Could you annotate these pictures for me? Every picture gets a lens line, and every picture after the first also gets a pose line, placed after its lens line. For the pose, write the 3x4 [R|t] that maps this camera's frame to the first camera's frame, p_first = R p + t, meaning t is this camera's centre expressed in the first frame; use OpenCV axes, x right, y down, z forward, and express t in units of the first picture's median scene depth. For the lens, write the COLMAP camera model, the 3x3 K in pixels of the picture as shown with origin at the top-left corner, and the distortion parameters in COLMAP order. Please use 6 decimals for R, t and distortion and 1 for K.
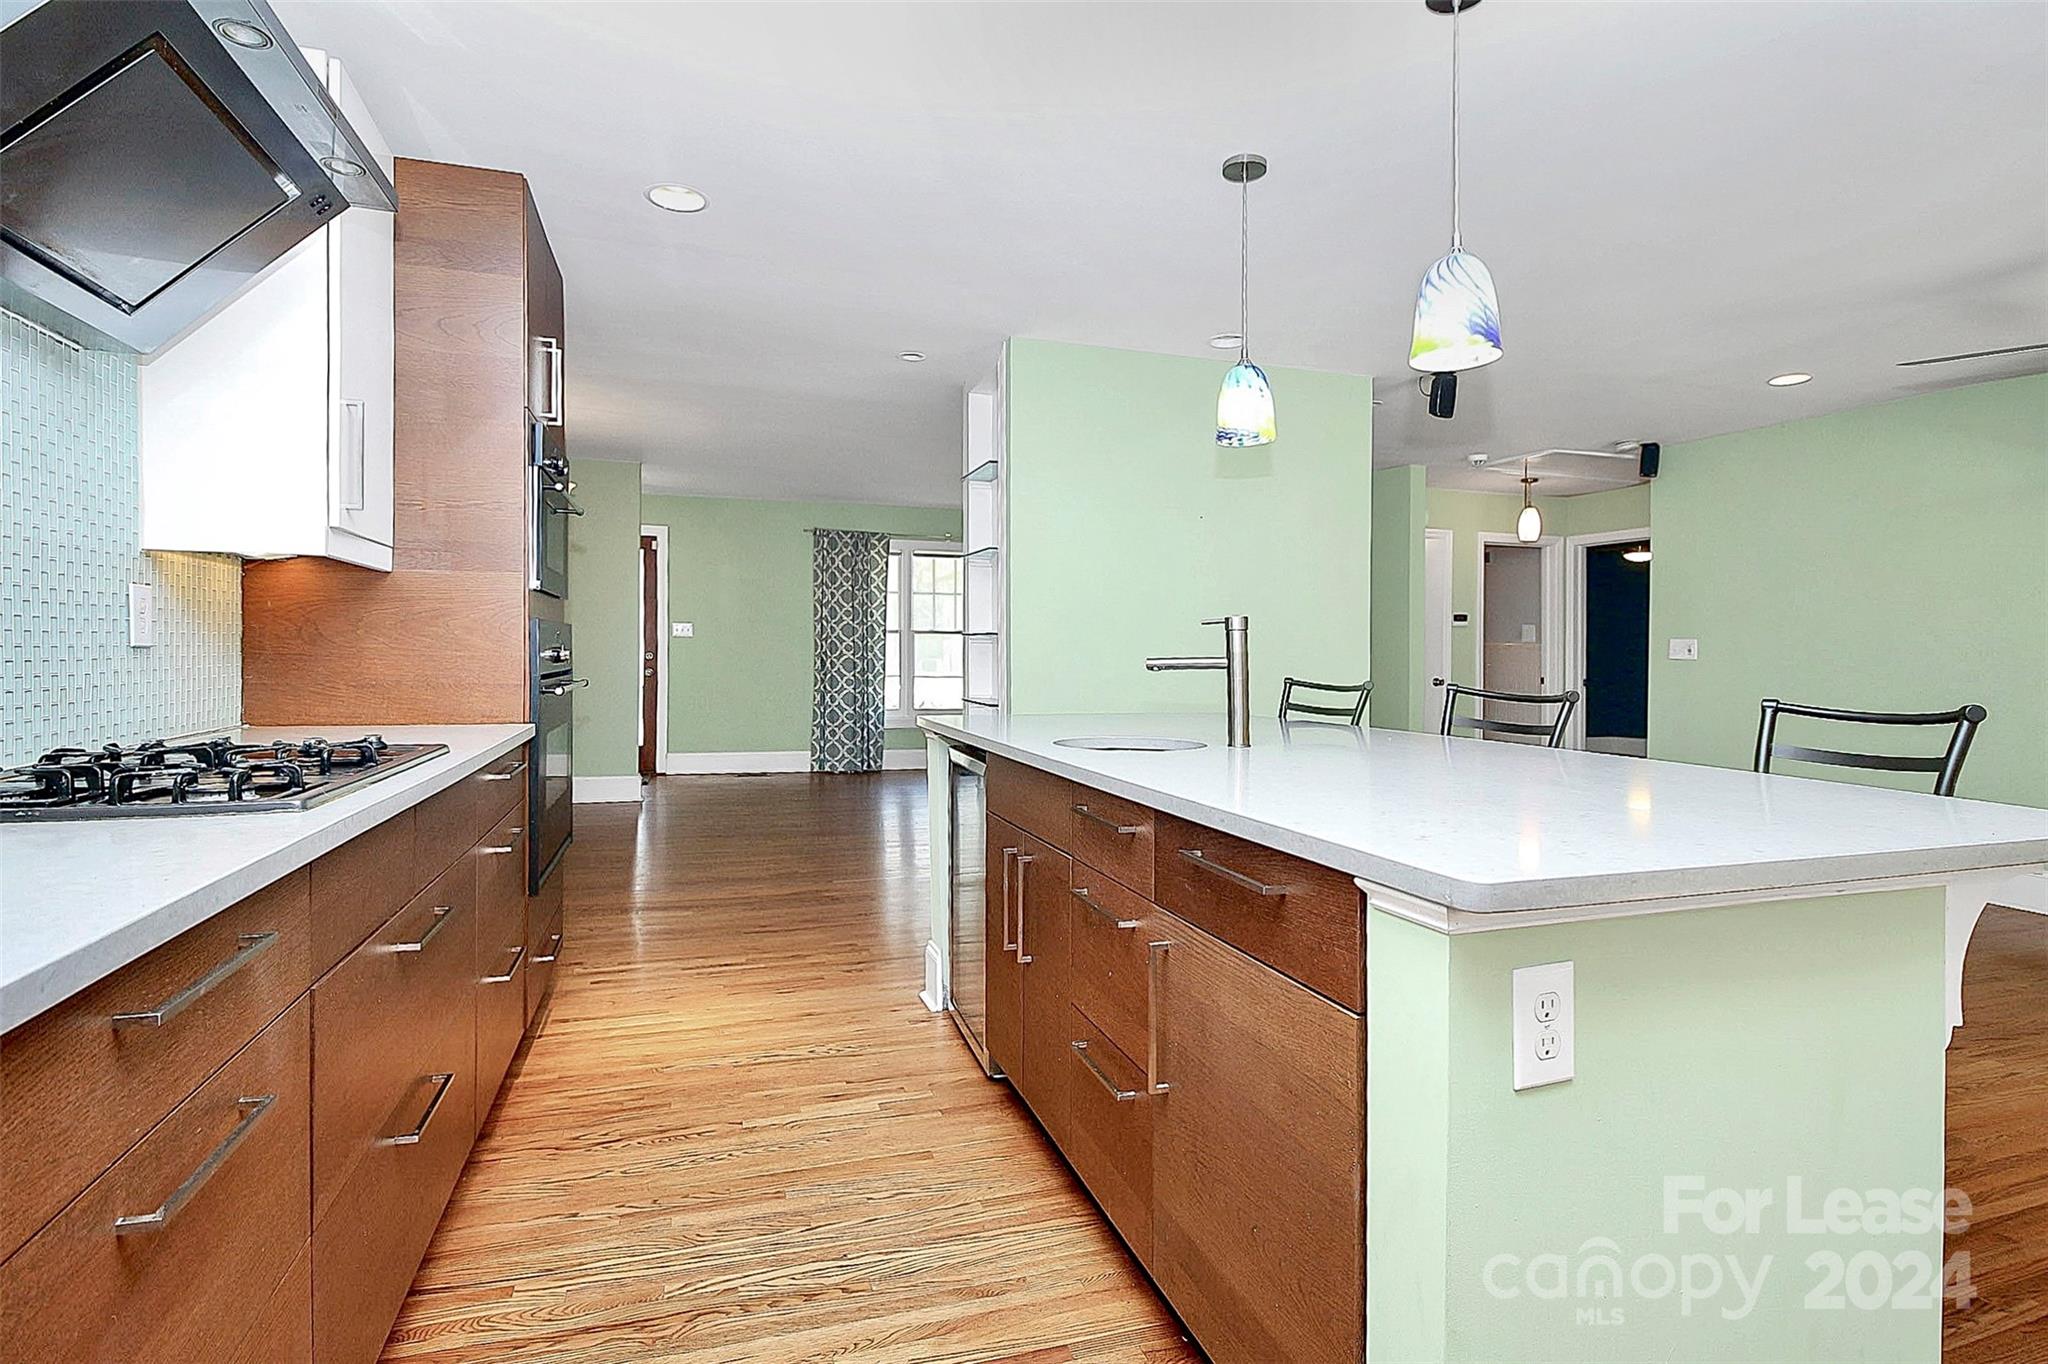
lens RADIAL K [[1015.8, 0, 1019.1], [0, 1015.8, 654.1], [0, 0, 1]] dist [0.001120, -0.005629]
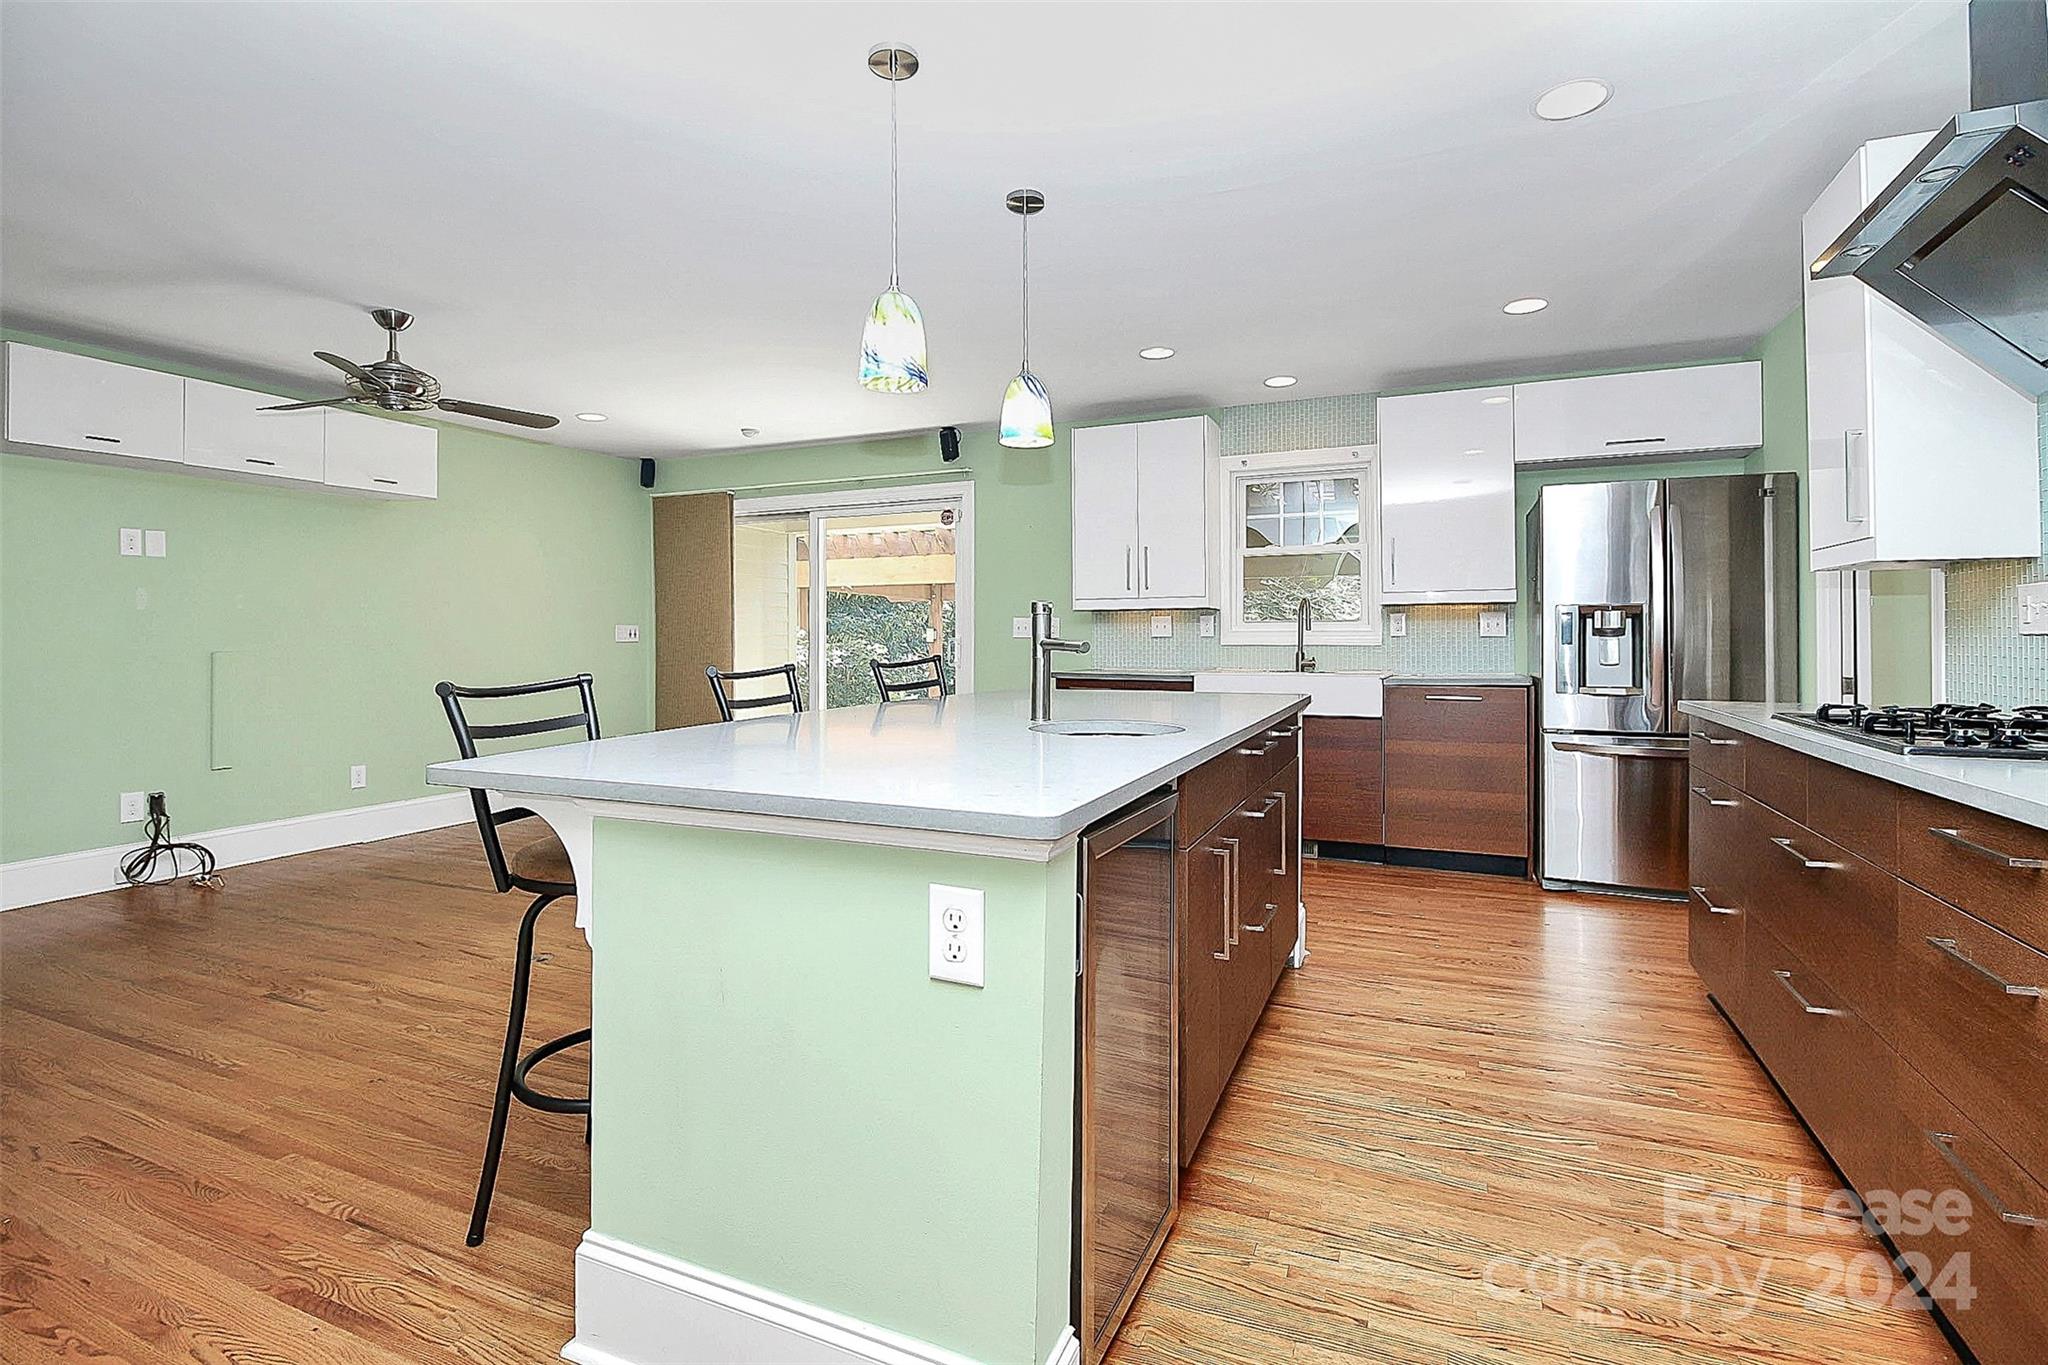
lens RADIAL K [[976.3, 0, 1019.5], [0, 976.3, 633.1], [0, 0, 1]] dist [0.000681, -0.011791]
pose [[-0.752230, -0.005812, 0.658875, -0.121488], [-0.000023, 0.999961, 0.008794, -0.003401], [-0.658900, 0.006599, -0.752201, 0.479906]]
